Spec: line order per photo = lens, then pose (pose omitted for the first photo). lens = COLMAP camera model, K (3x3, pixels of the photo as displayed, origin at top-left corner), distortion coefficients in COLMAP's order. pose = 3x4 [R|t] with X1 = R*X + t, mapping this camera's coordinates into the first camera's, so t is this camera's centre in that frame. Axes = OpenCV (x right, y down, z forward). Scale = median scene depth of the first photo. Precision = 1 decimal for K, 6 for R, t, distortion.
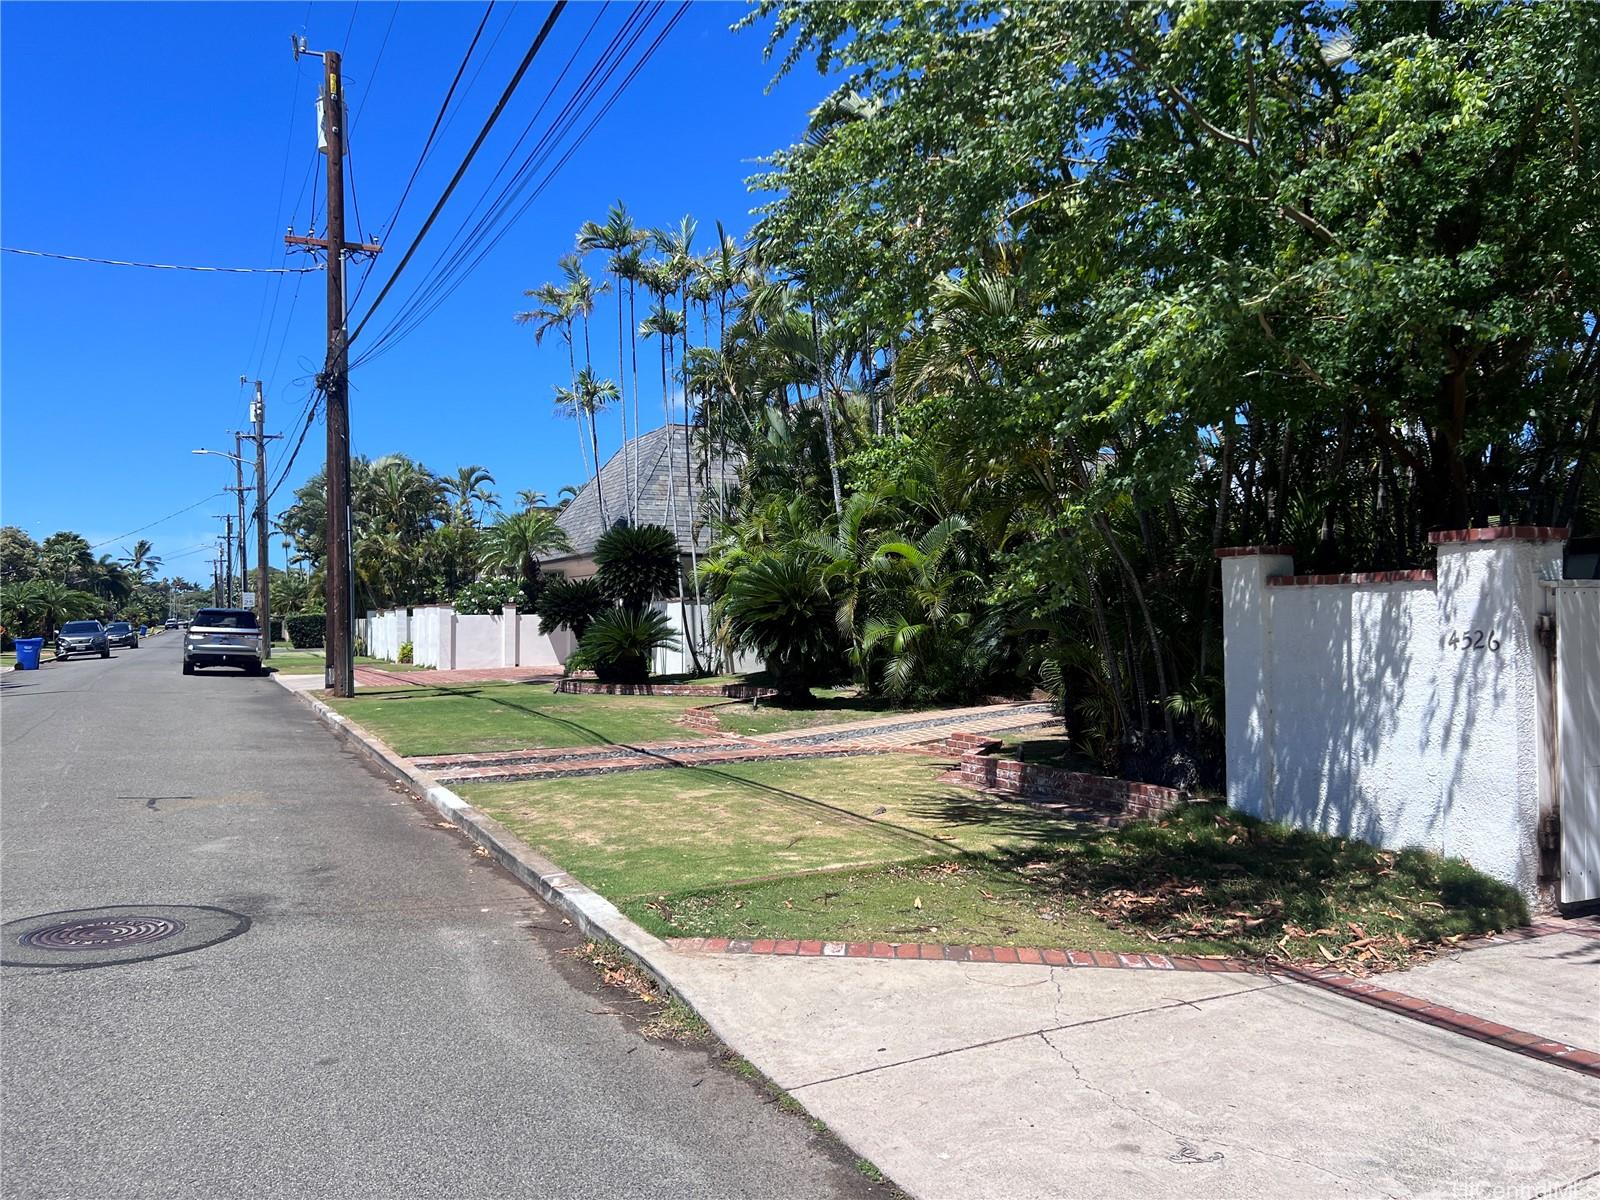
lens RADIAL K [[1200.7, 0, 800.0], [0, 1200.7, 600.0], [0, 0, 1]] dist [-0.001400, -0.005858]
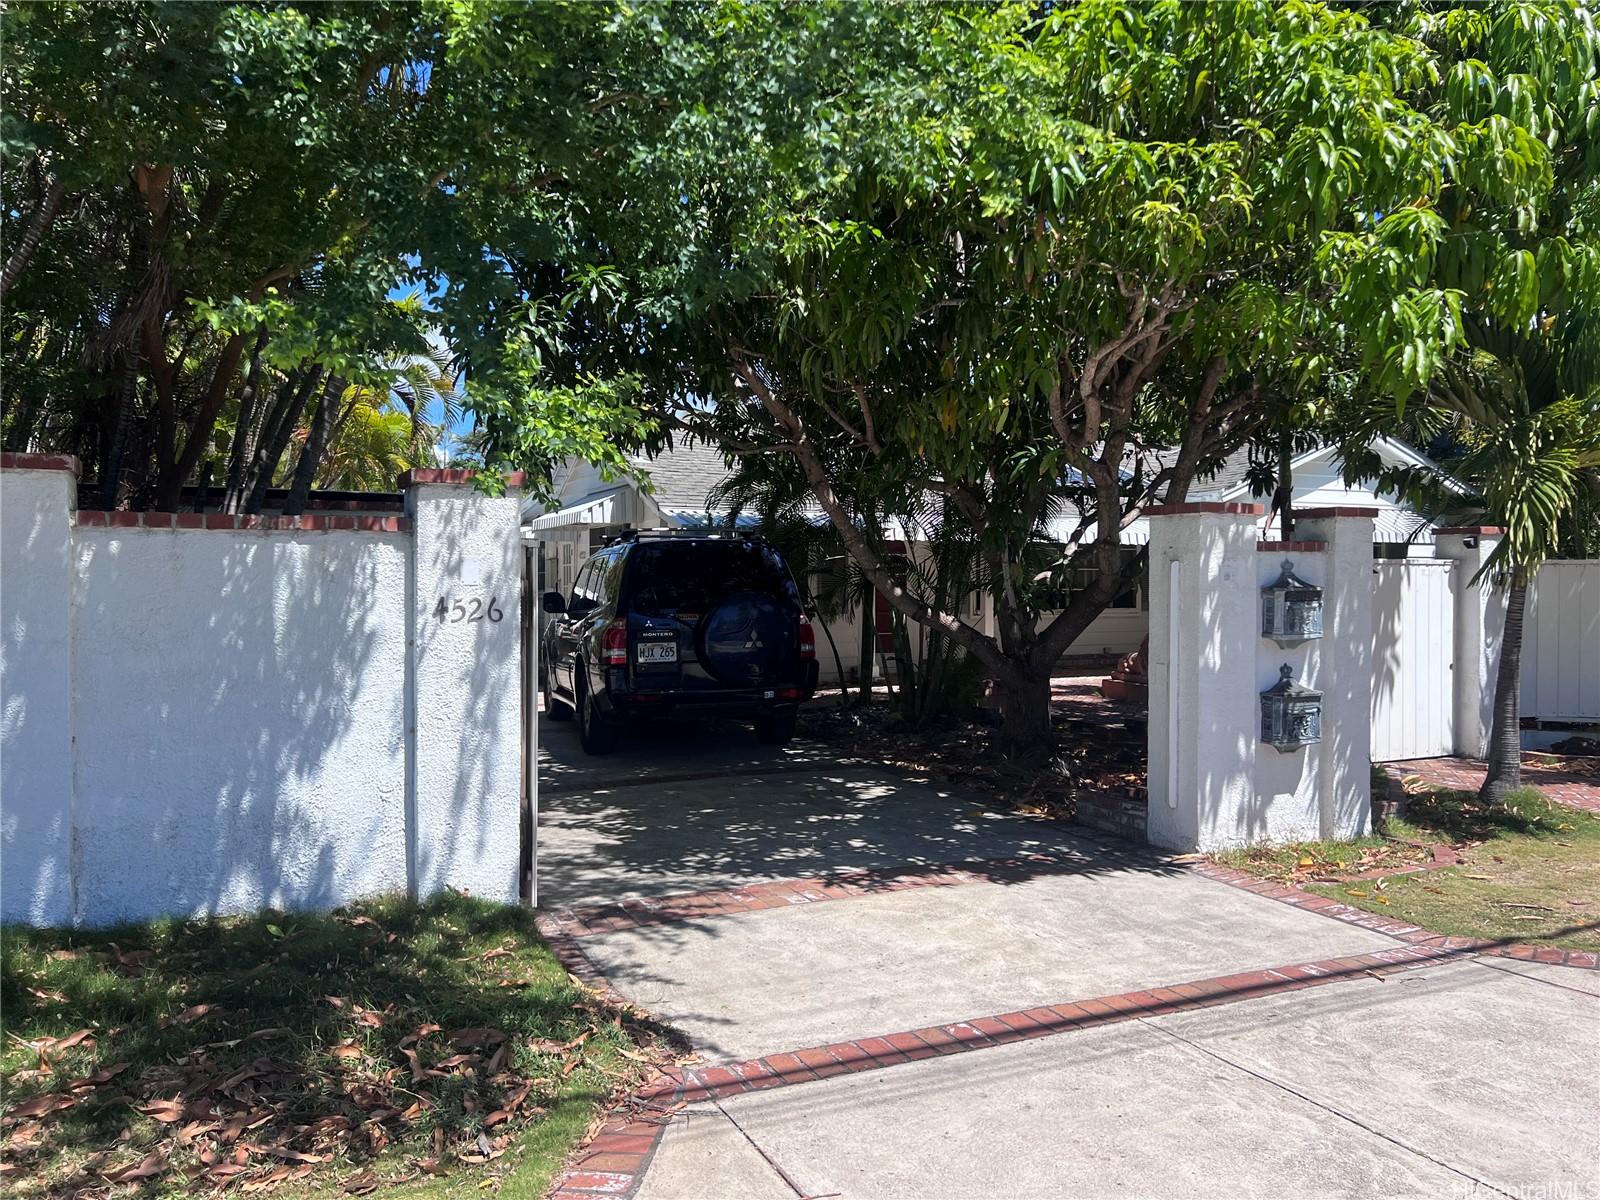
lens RADIAL K [[1200.7, 0, 800.0], [0, 1200.7, 600.0], [0, 0, 1]] dist [-0.001400, -0.005858]
pose [[0.032808, -0.018189, 0.999296, -0.283921], [-0.019176, 0.999639, 0.018824, 0.011153], [-0.999278, -0.019780, 0.032447, 0.945223]]
